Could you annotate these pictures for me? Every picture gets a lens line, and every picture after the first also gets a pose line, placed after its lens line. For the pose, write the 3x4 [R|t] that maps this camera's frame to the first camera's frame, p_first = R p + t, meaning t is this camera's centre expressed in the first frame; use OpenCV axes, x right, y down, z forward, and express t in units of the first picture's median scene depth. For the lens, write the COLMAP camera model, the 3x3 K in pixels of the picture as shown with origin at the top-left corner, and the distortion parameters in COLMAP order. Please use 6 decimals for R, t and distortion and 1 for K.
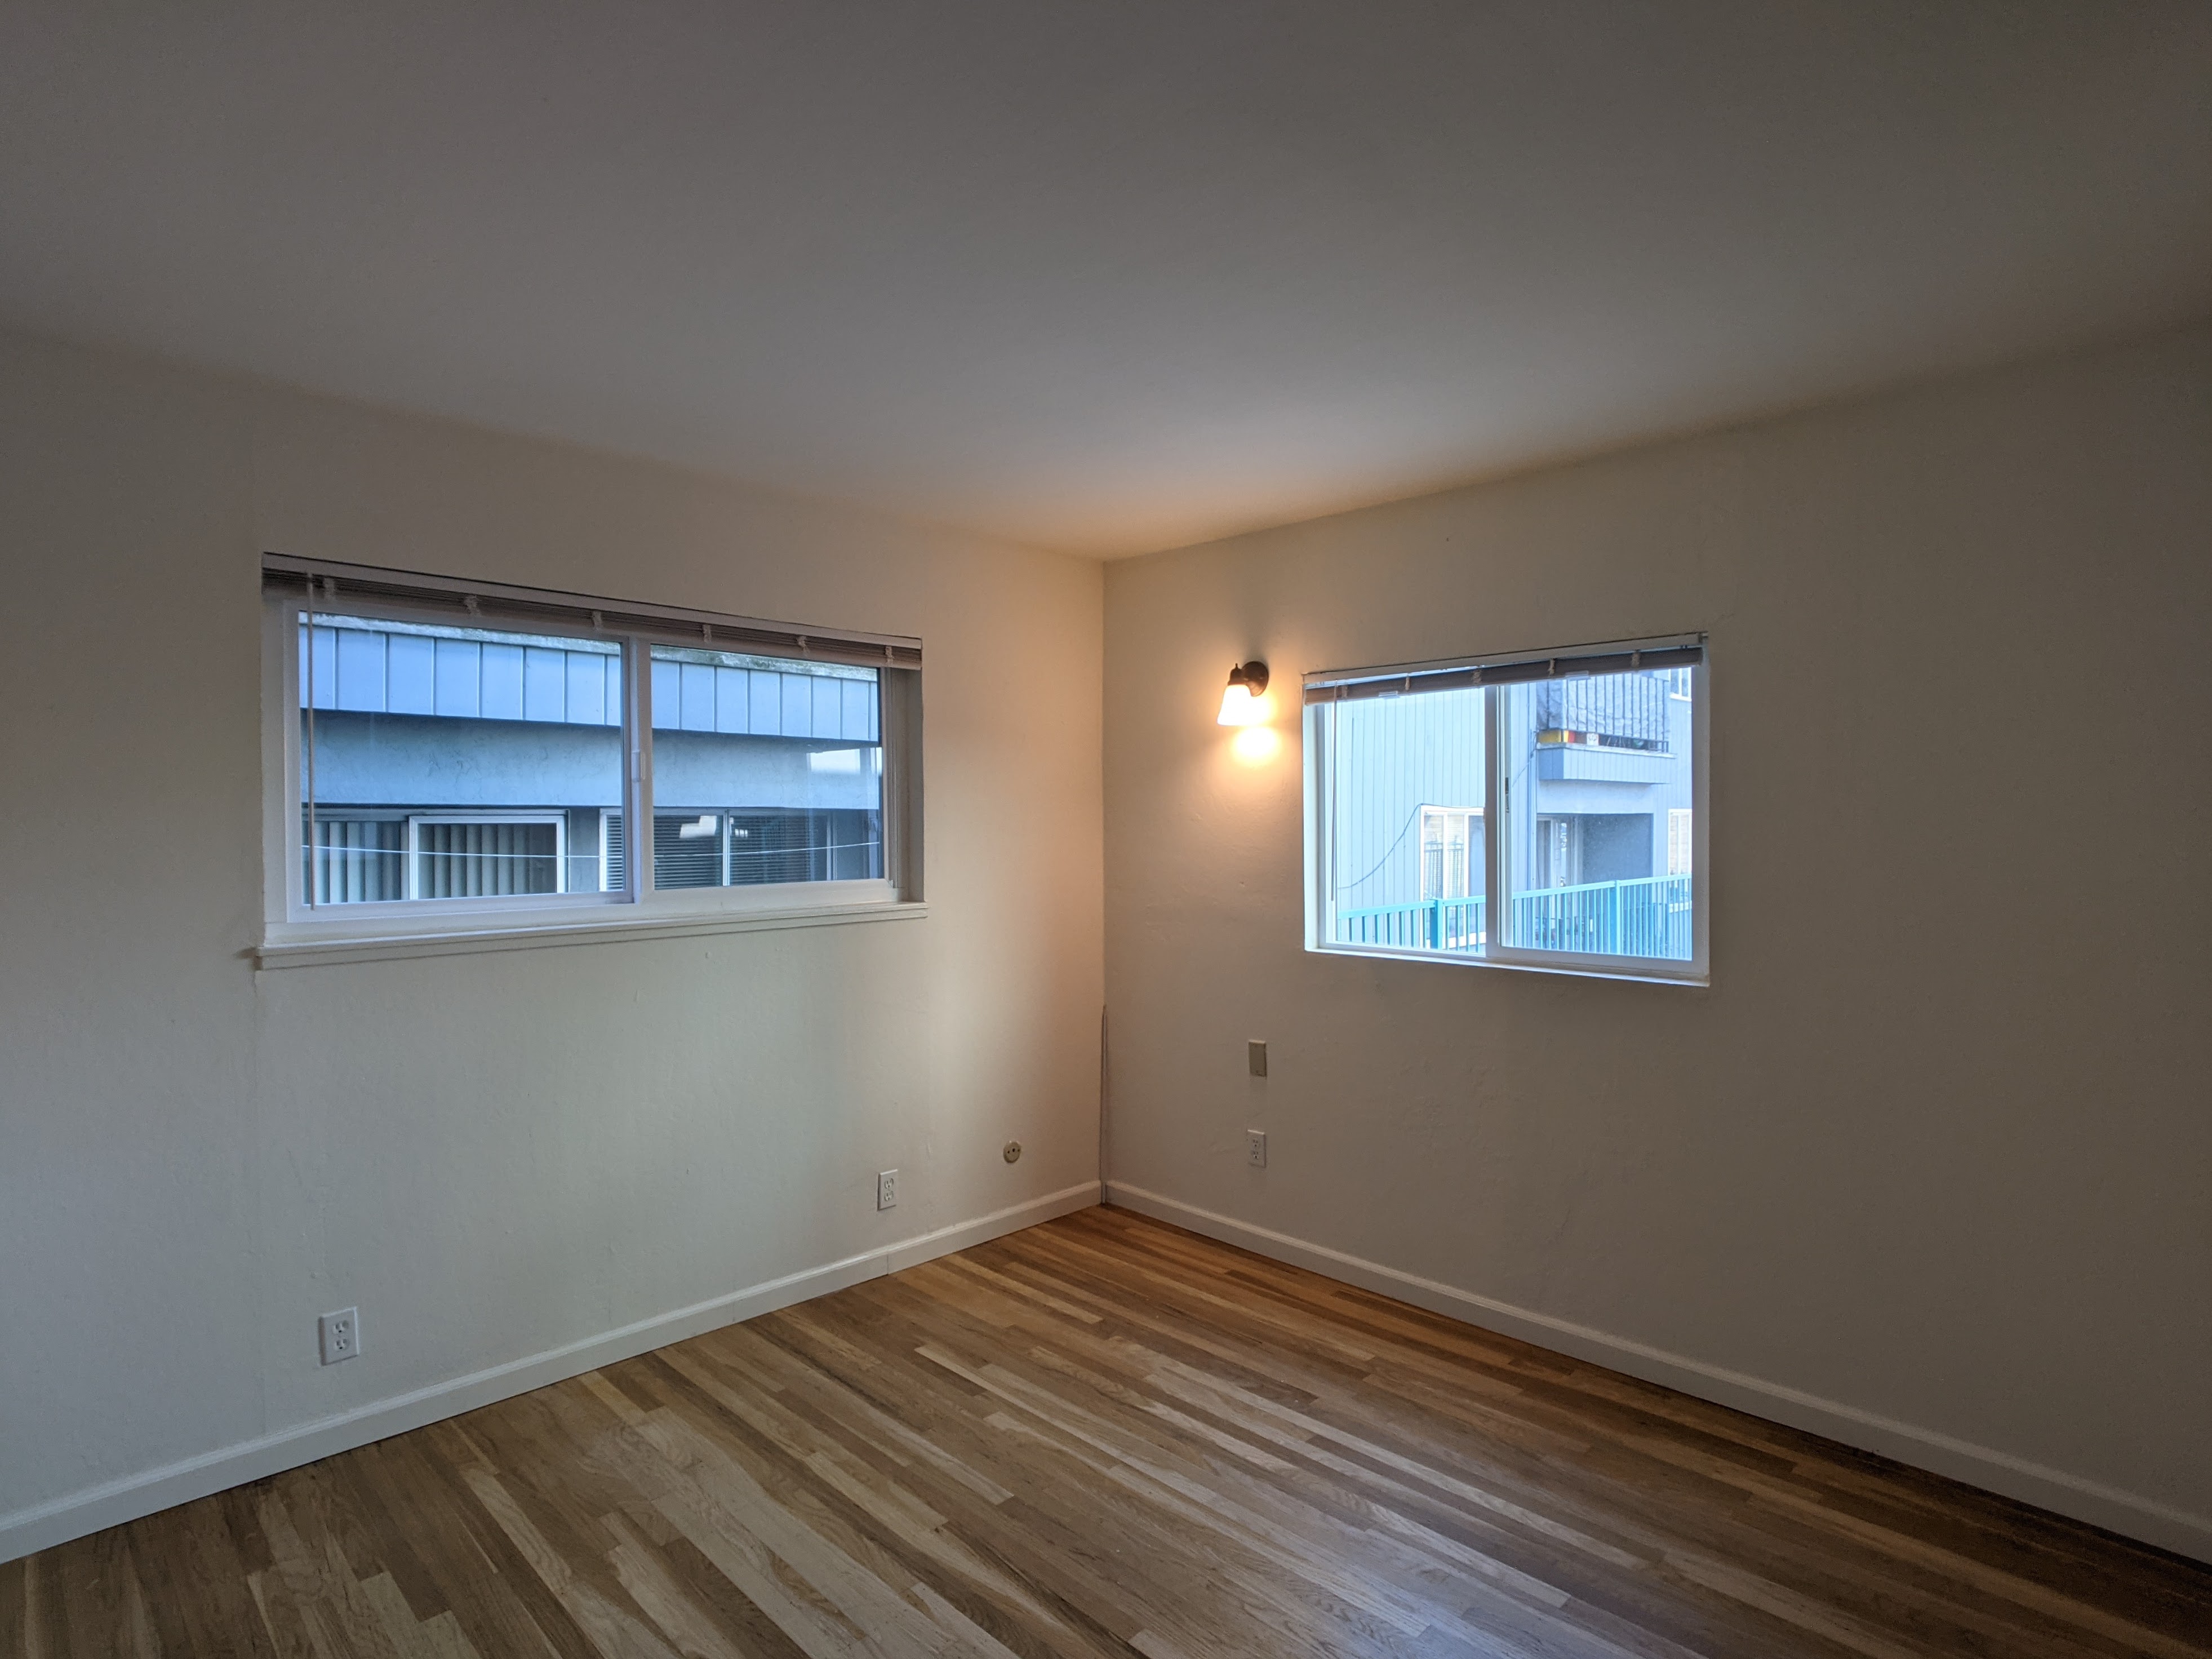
lens RADIAL K [[1152.6, 0, 1096.8], [0, 1152.6, 837.1], [0, 0, 1]] dist [-0.013322, 0.000643]
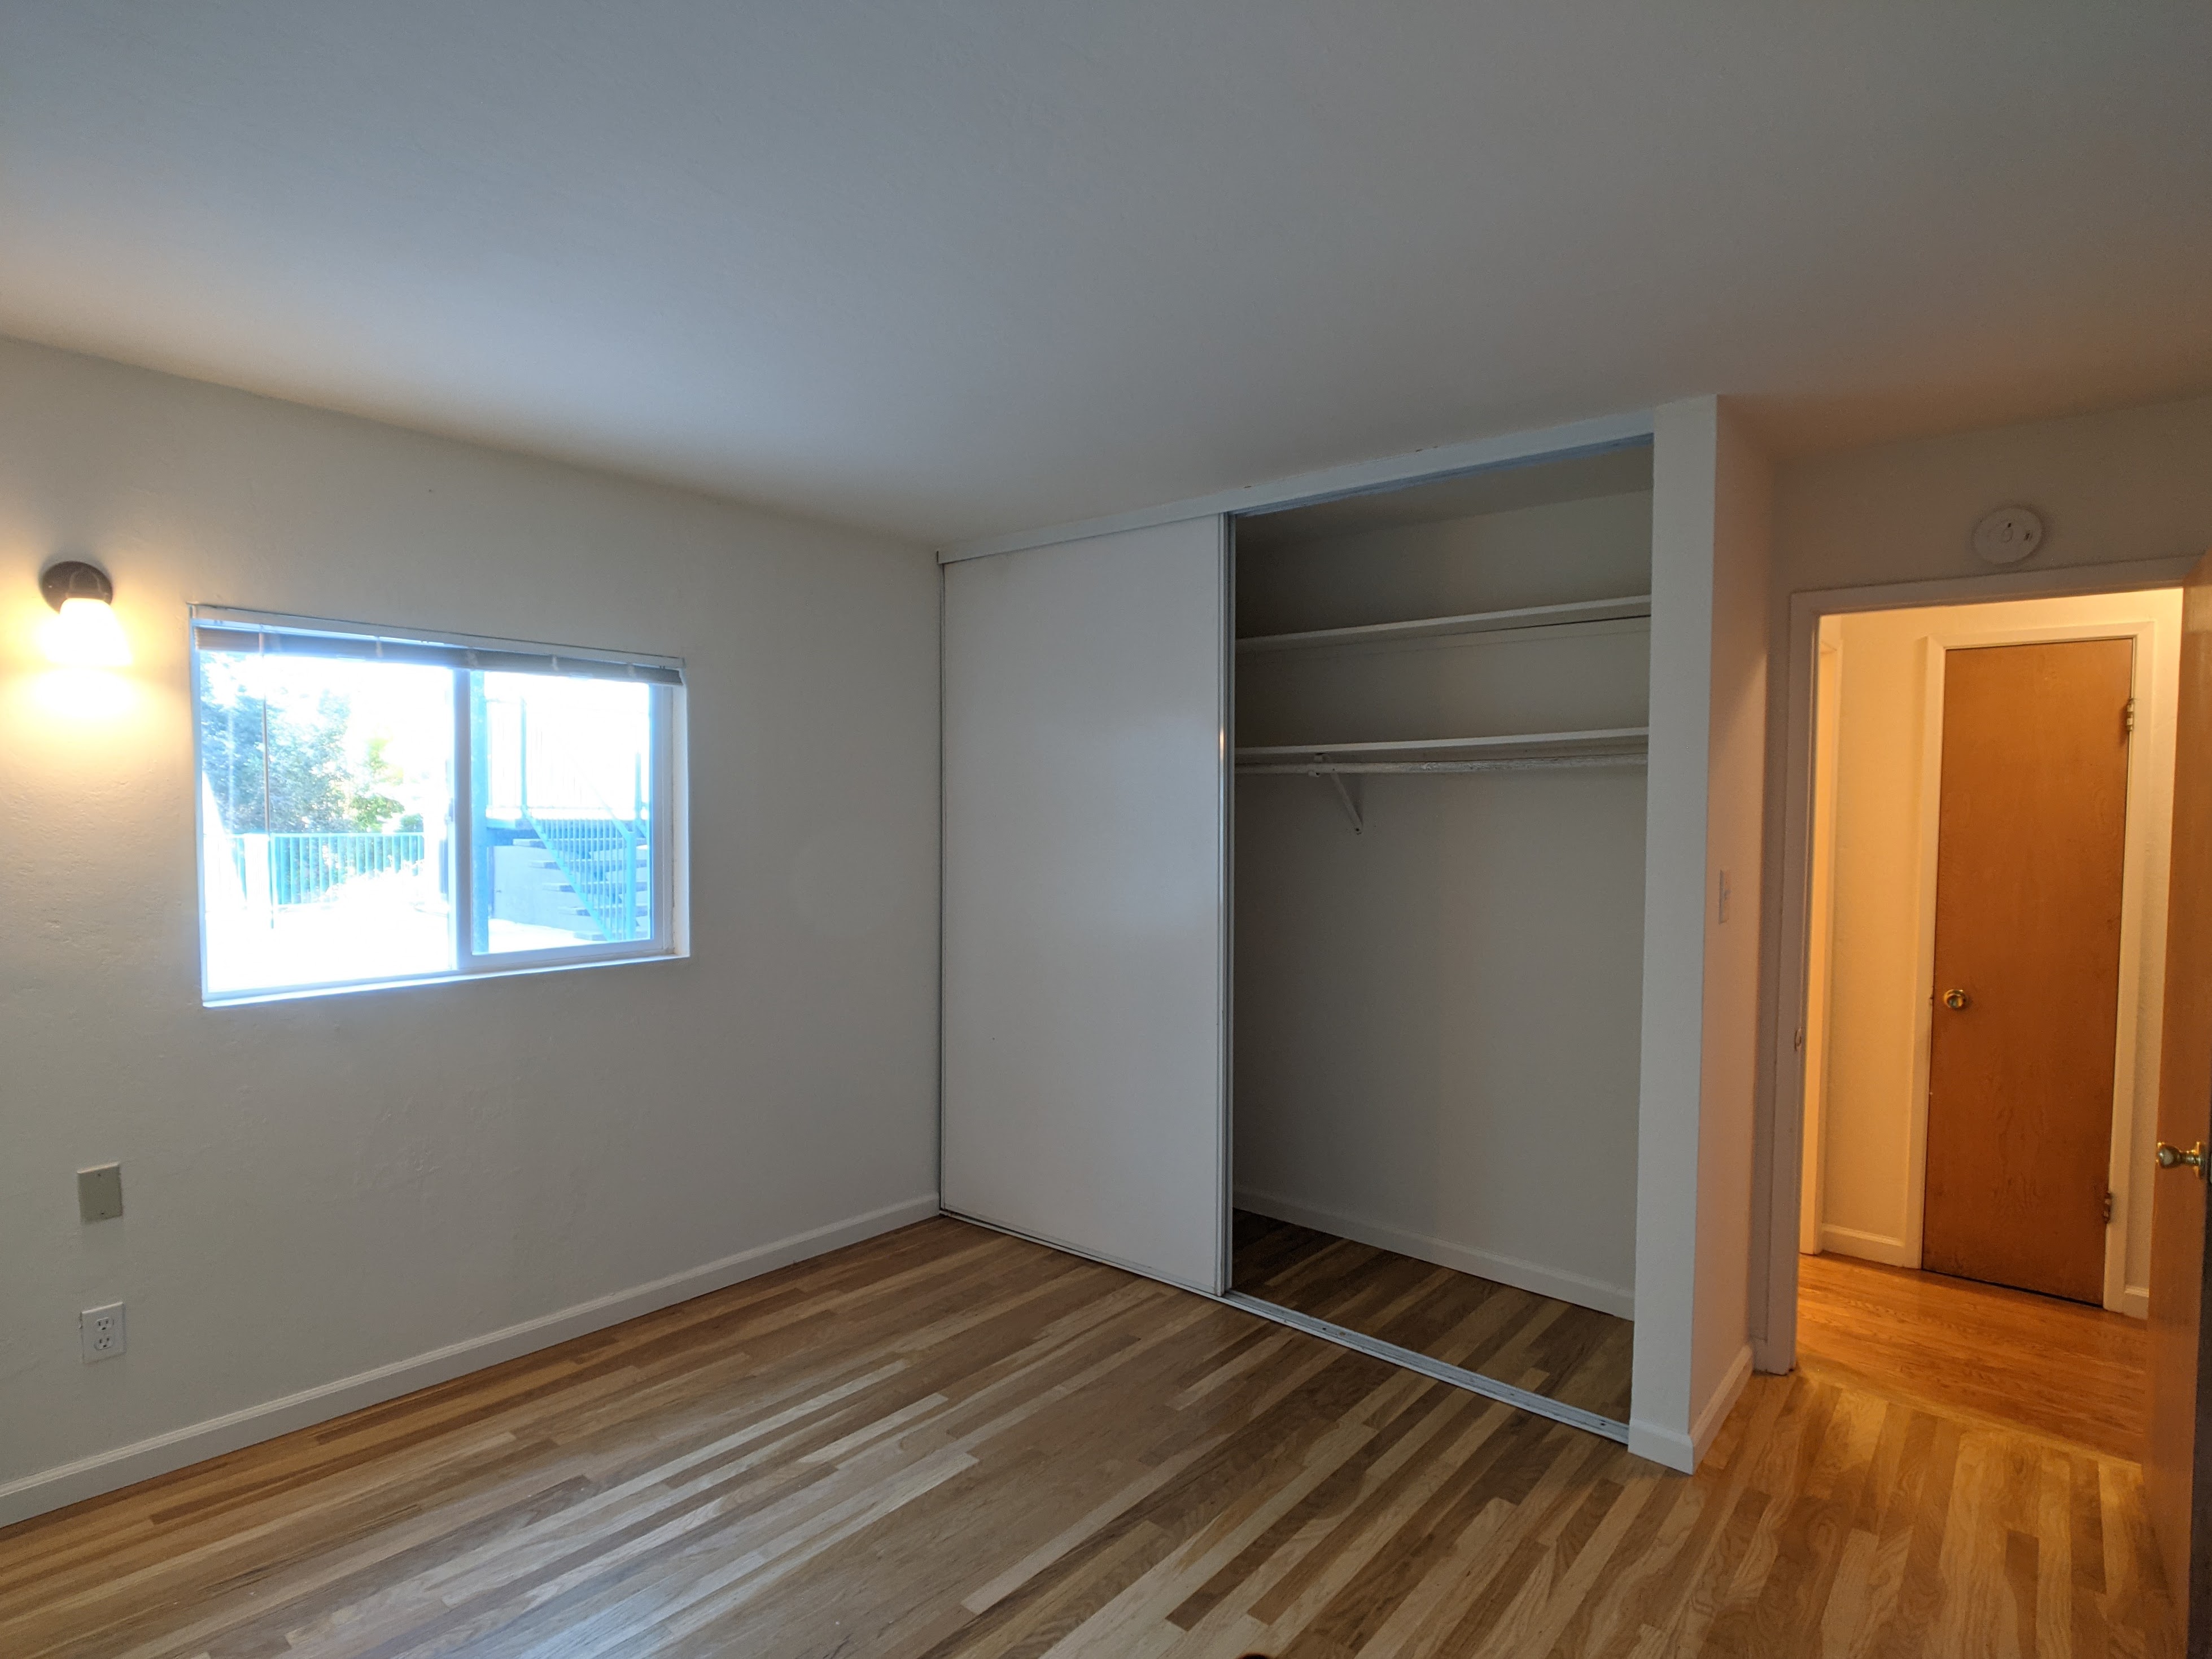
lens RADIAL K [[1189.1, 0, 1073.5], [0, 1189.1, 835.0], [0, 0, 1]] dist [-0.018134, 0.000927]
pose [[-0.064998, -0.029384, 0.997453, -0.711372], [0.000465, 0.999565, 0.029476, -0.032107], [-0.997885, 0.002380, -0.064956, 0.667334]]
